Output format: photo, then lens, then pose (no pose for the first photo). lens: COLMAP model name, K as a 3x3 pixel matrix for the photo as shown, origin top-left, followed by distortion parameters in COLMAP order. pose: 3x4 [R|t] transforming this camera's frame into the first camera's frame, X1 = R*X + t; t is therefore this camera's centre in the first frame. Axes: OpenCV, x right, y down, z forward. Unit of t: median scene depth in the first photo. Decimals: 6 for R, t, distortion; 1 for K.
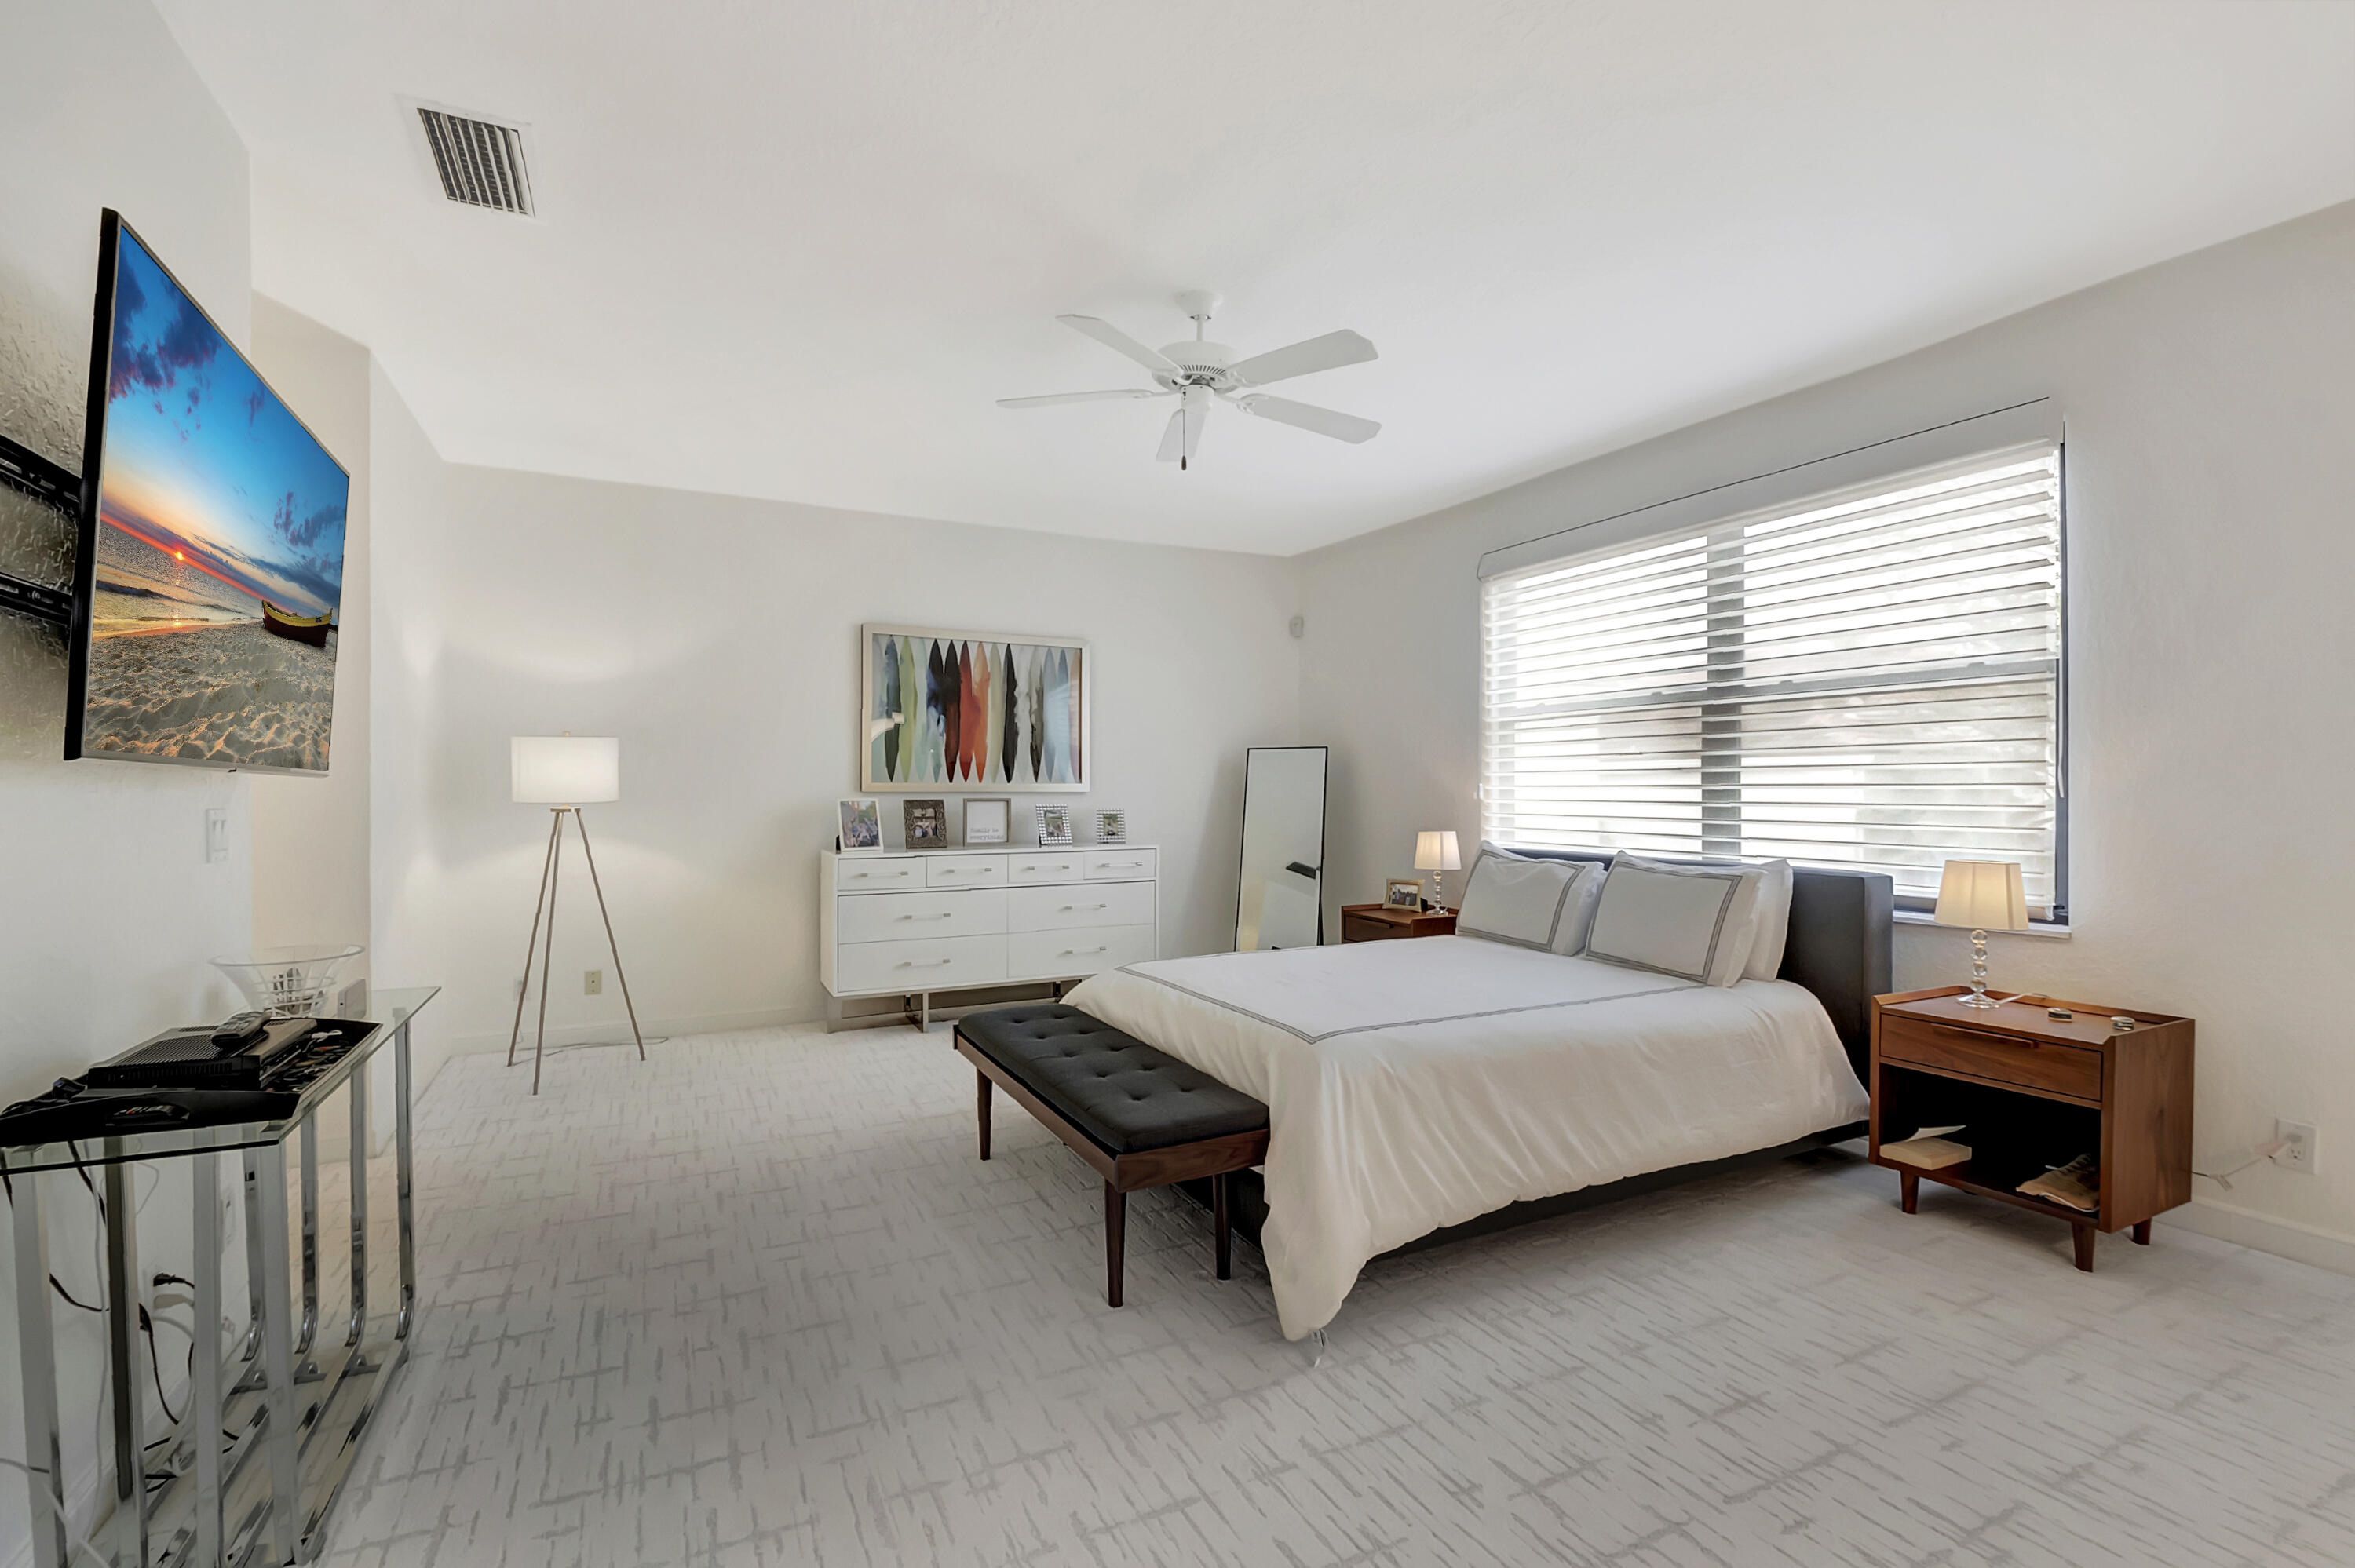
lens RADIAL K [[1030.6, 0, 1181.7], [0, 1030.6, 789.1], [0, 0, 1]] dist [0.025491, -0.011207]
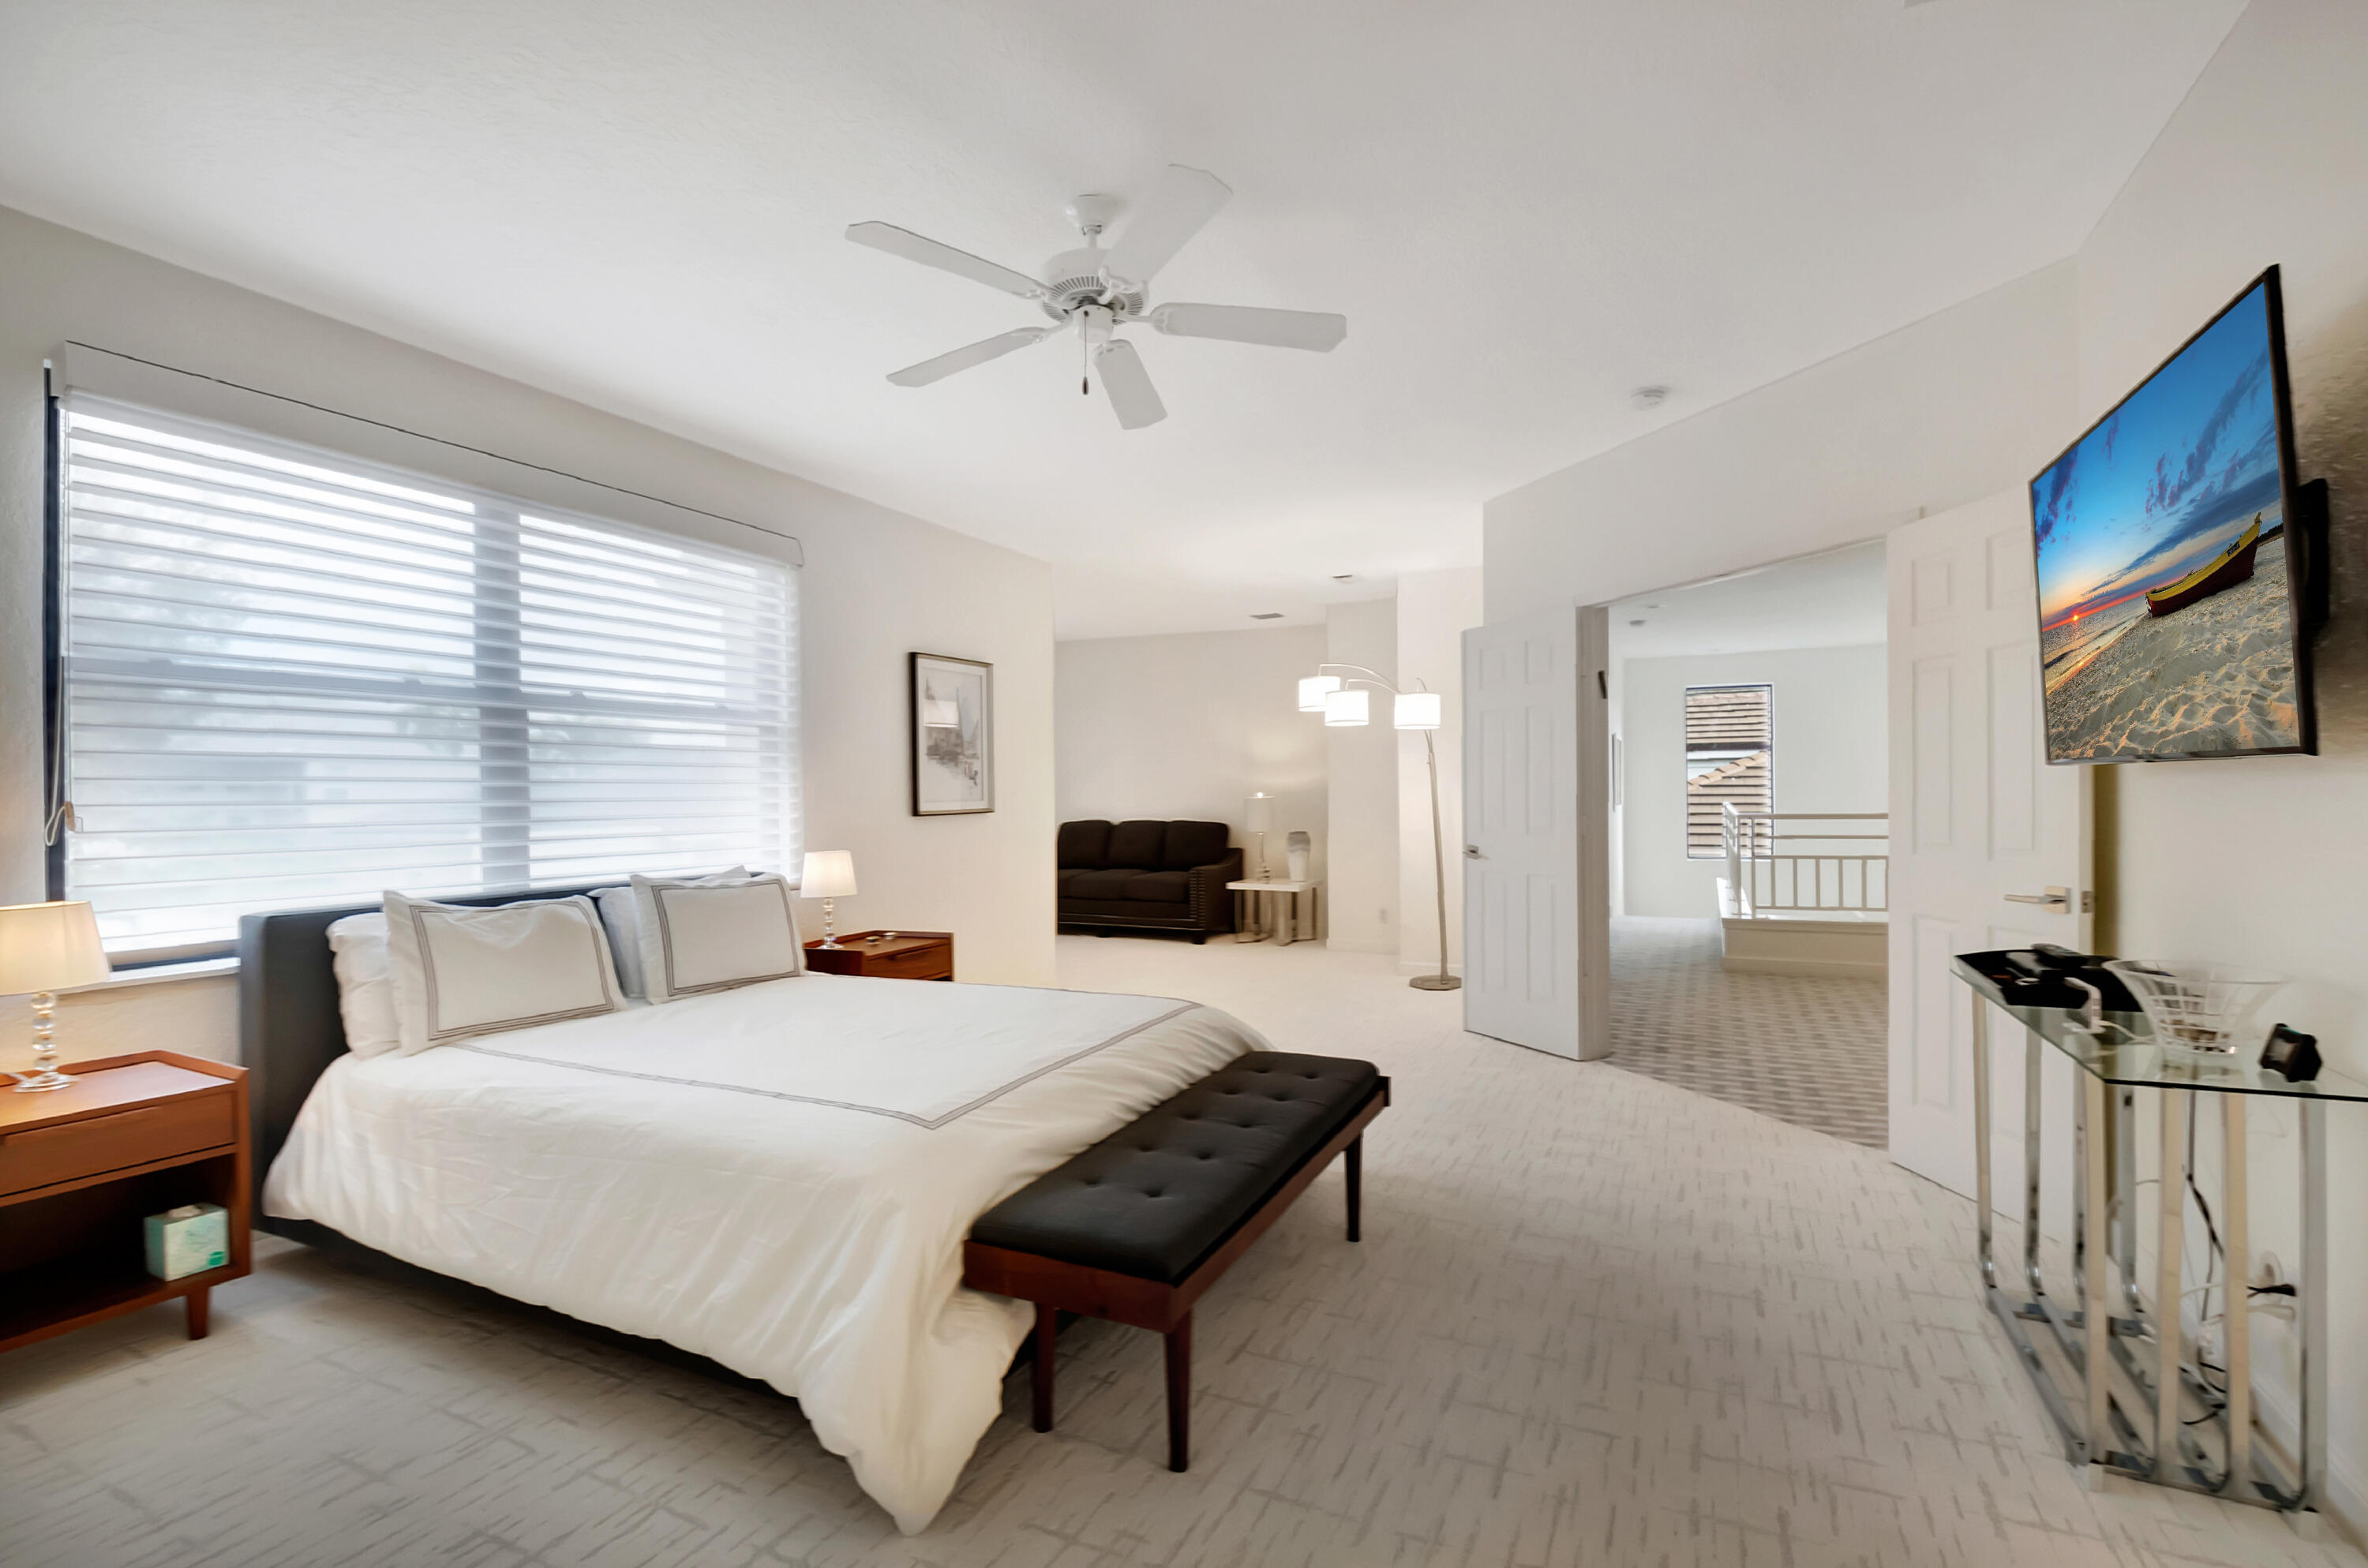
lens RADIAL K [[1040.5, 0, 1186.5], [0, 1040.5, 793.0], [0, 0, 1]] dist [-0.003452, -0.000419]
pose [[-0.597385, 0.009842, 0.801894, -1.077608], [0.016425, 0.999865, -0.000036, -0.001425], [-0.801786, 0.013150, -0.597466, 2.237721]]
